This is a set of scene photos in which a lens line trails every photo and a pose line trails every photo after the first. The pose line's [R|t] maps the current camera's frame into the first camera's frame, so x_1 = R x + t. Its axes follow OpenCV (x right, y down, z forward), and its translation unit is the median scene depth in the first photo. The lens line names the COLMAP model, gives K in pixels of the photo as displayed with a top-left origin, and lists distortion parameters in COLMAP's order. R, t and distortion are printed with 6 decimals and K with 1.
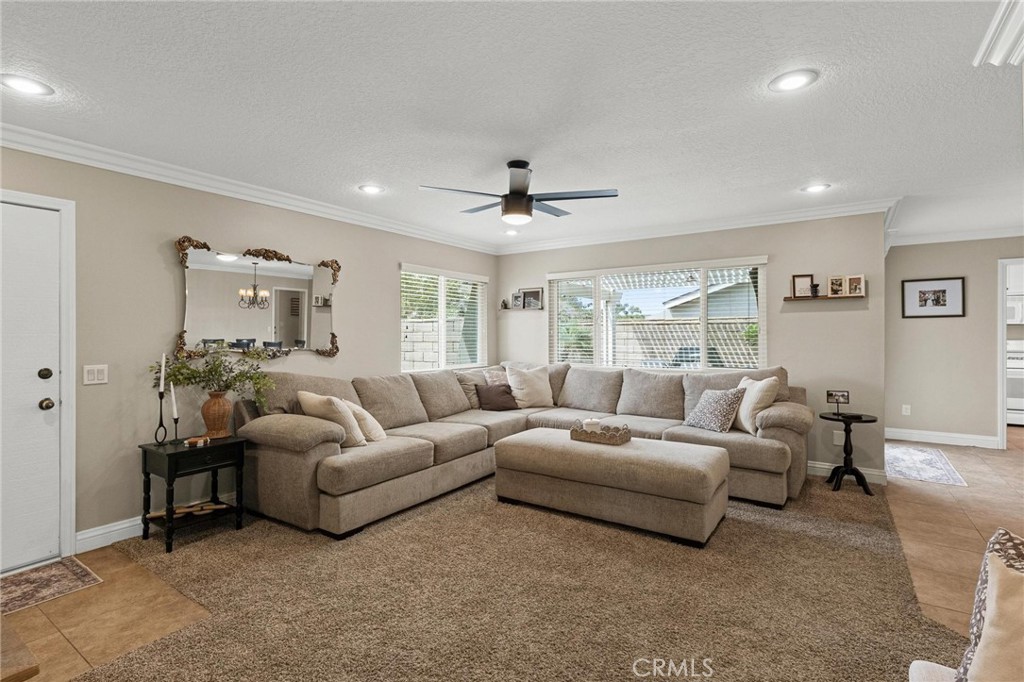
lens RADIAL K [[485.0, 0, 508.2], [0, 485.0, 332.9], [0, 0, 1]] dist [0.001102, 0.000335]
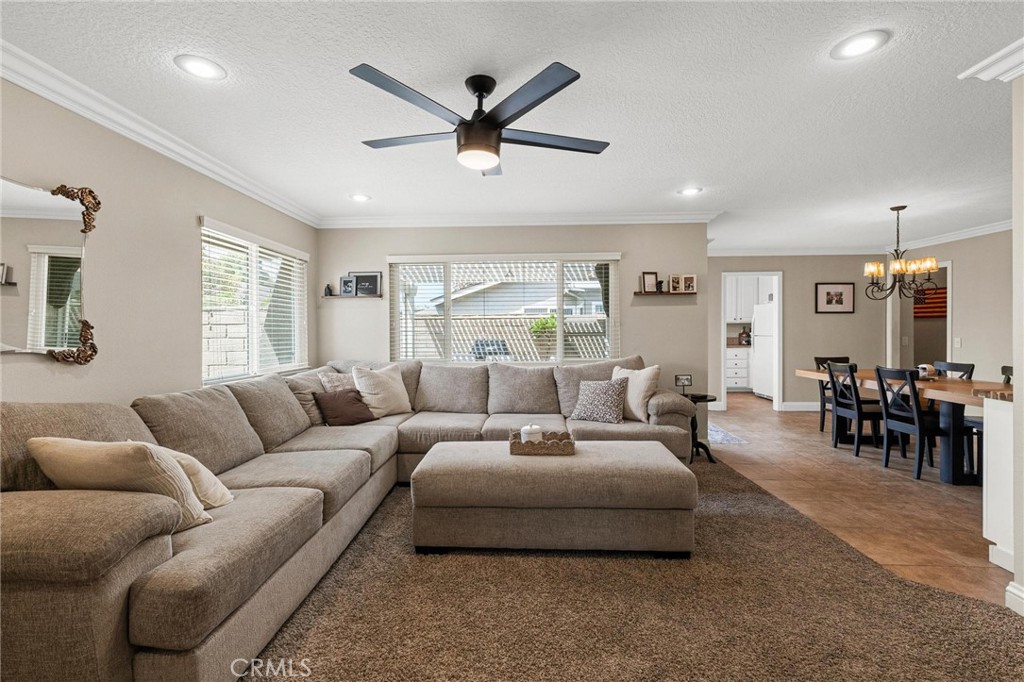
lens RADIAL K [[449.4, 0, 507.1], [0, 449.4, 330.3], [0, 0, 1]] dist [0.005066, 0.000941]
pose [[0.851928, -0.002698, 0.523652, -0.224014], [0.001989, 0.999996, 0.001917, 0.011543], [-0.523655, -0.000591, 0.851930, 0.314751]]
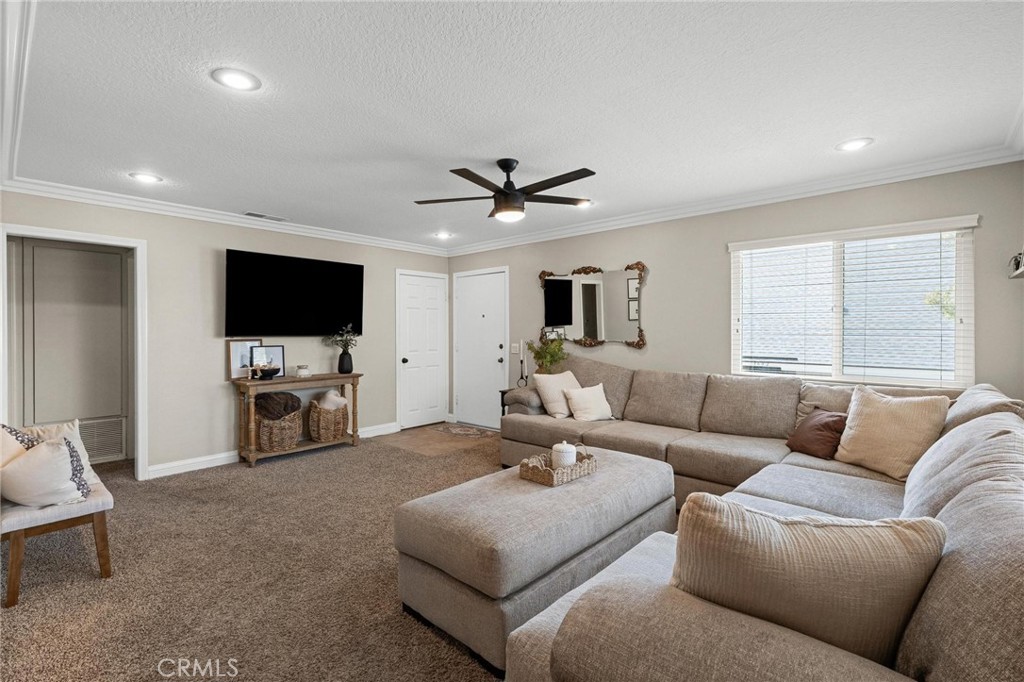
lens RADIAL K [[485.0, 0, 508.2], [0, 485.0, 332.9], [0, 0, 1]] dist [0.001102, 0.000335]
pose [[-0.154051, 0.007171, -0.988037, 0.799318], [0.003145, 0.999972, 0.006767, 0.004581], [0.988058, -0.002065, -0.154069, 0.887935]]
